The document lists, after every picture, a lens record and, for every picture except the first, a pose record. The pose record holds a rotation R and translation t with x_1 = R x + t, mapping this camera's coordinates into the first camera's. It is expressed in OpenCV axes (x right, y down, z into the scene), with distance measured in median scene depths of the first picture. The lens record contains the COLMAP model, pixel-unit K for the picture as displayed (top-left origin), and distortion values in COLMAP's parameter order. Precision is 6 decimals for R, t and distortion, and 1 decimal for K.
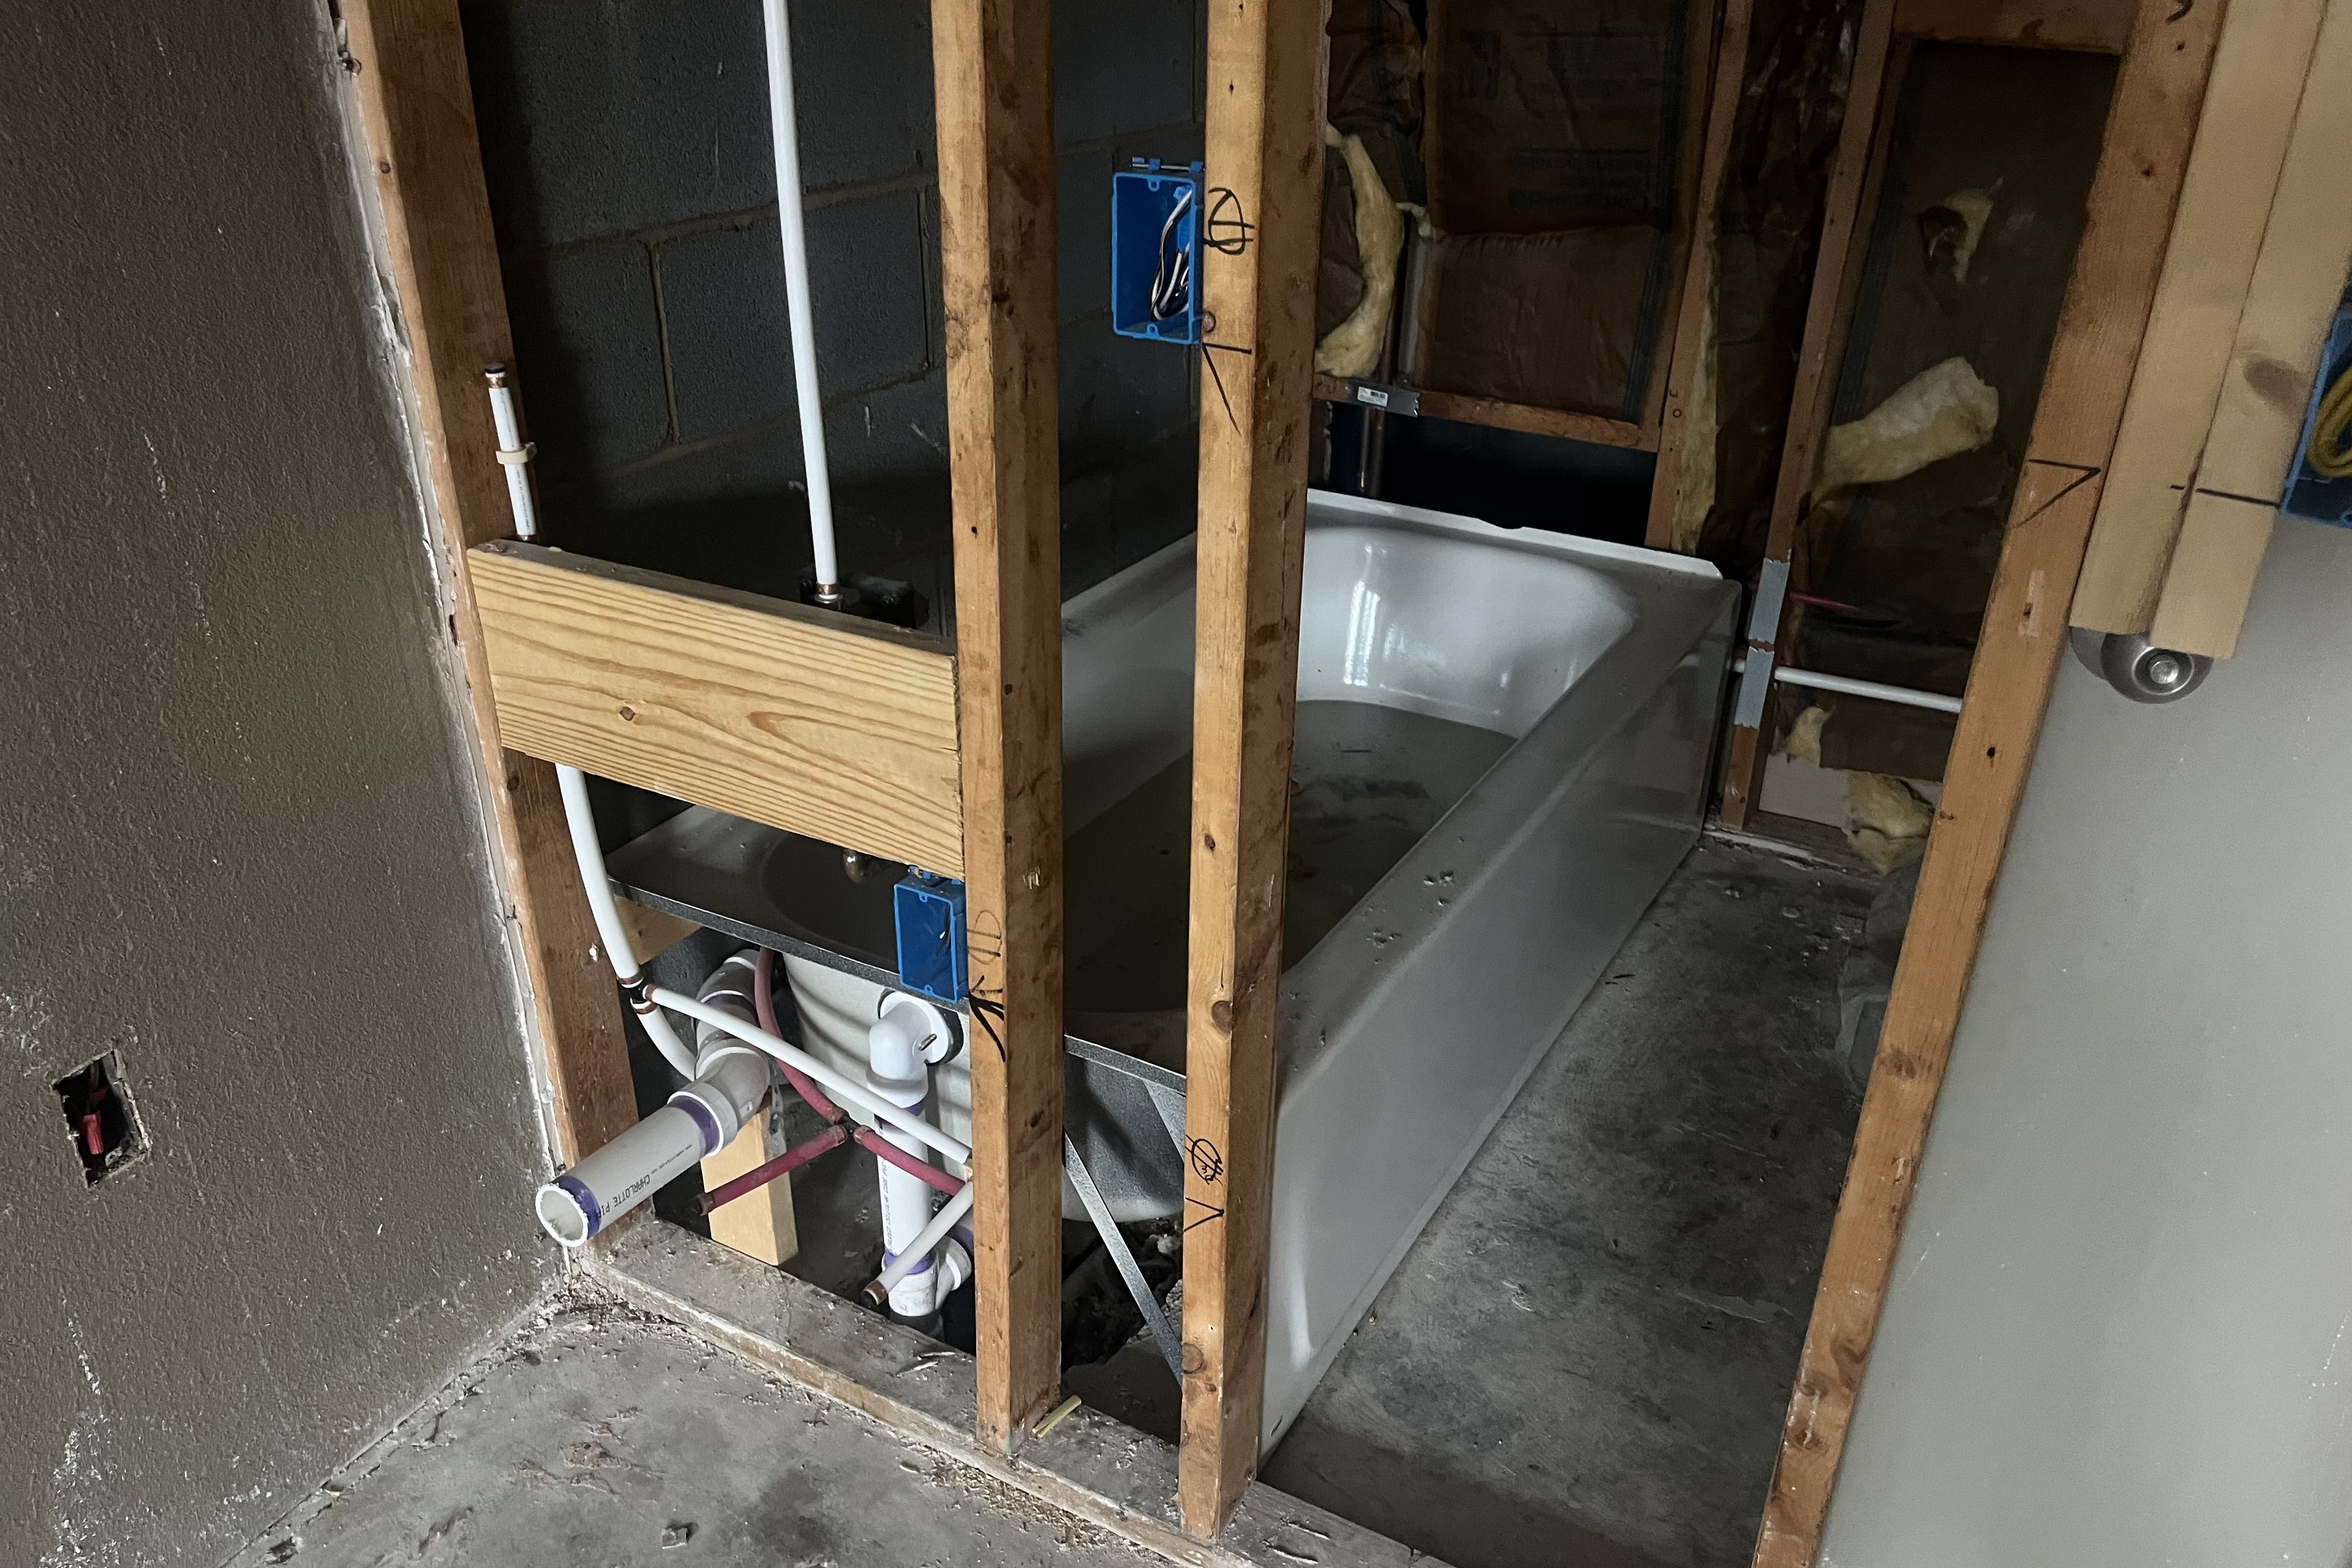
lens RADIAL K [[1798.1, 0, 1172.6], [0, 1798.1, 807.0], [0, 0, 1]] dist [0.044884, -0.018893]
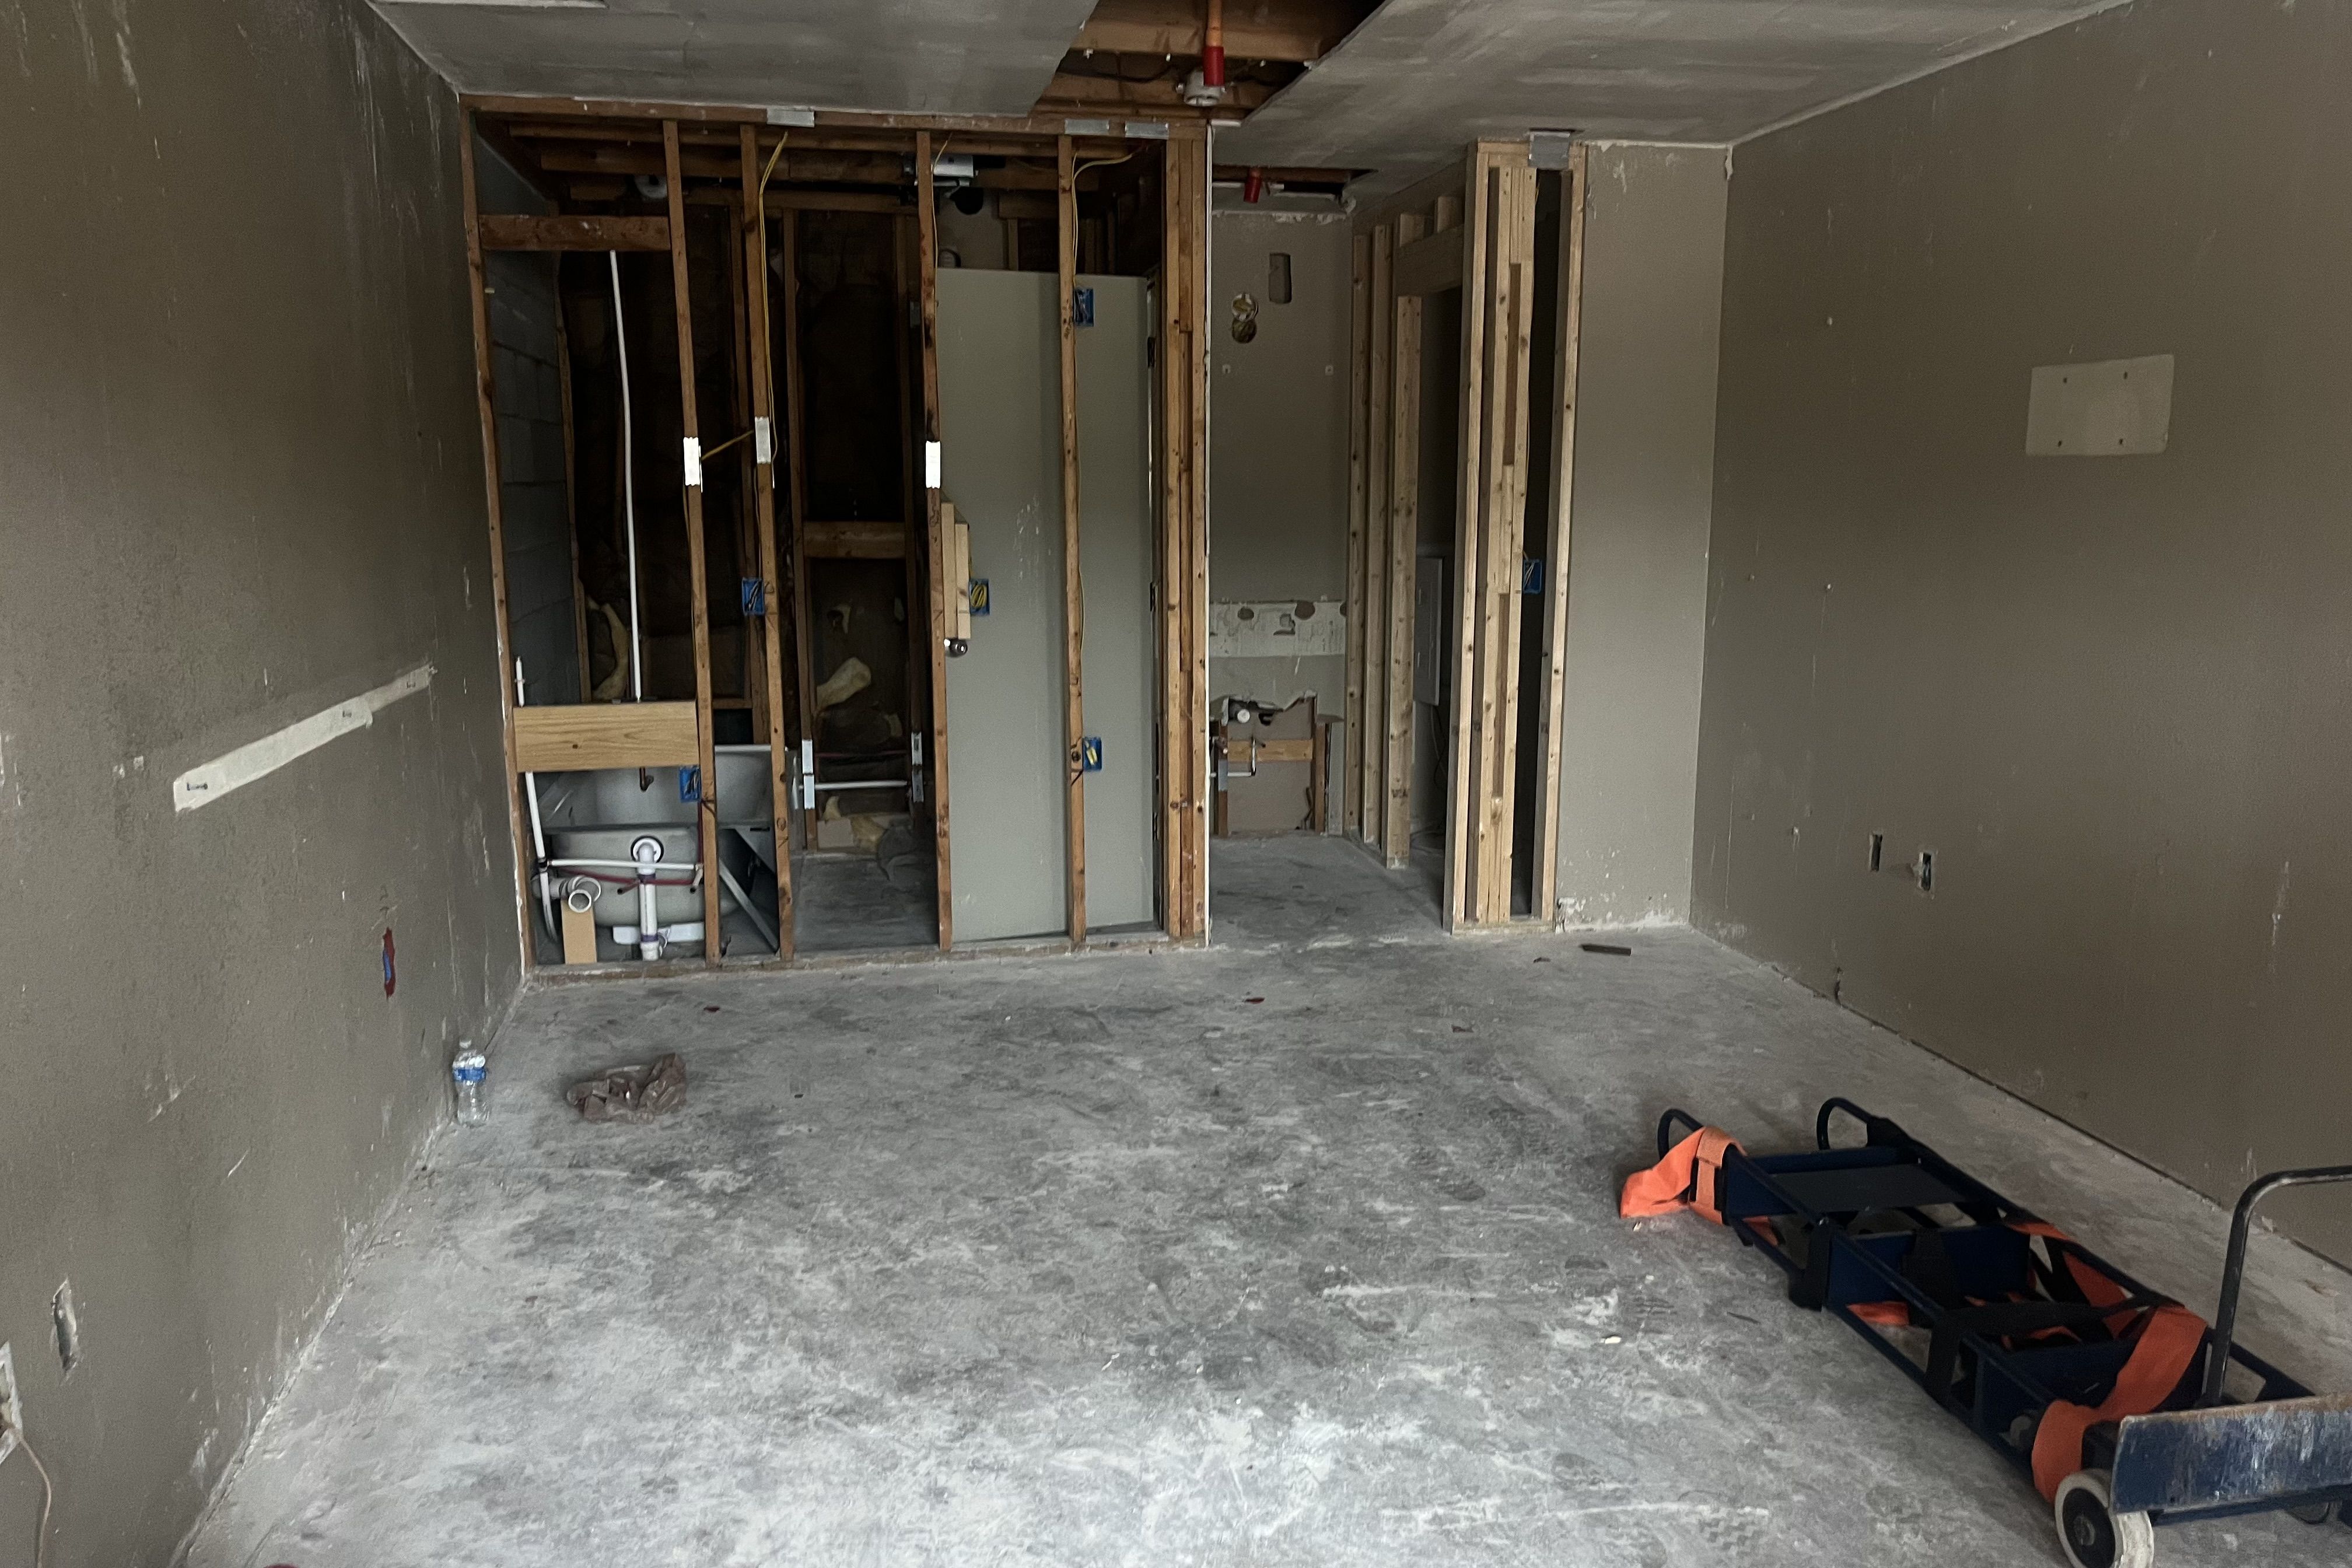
lens RADIAL K [[1798.1, 0, 1182.9], [0, 1798.1, 792.9], [0, 0, 1]] dist [0.044884, -0.018893]
pose [[0.756469, -0.128332, 0.641315, -1.017416], [0.310913, 0.933239, -0.179992, 0.621624], [-0.575402, 0.335552, 0.745867, -1.343562]]
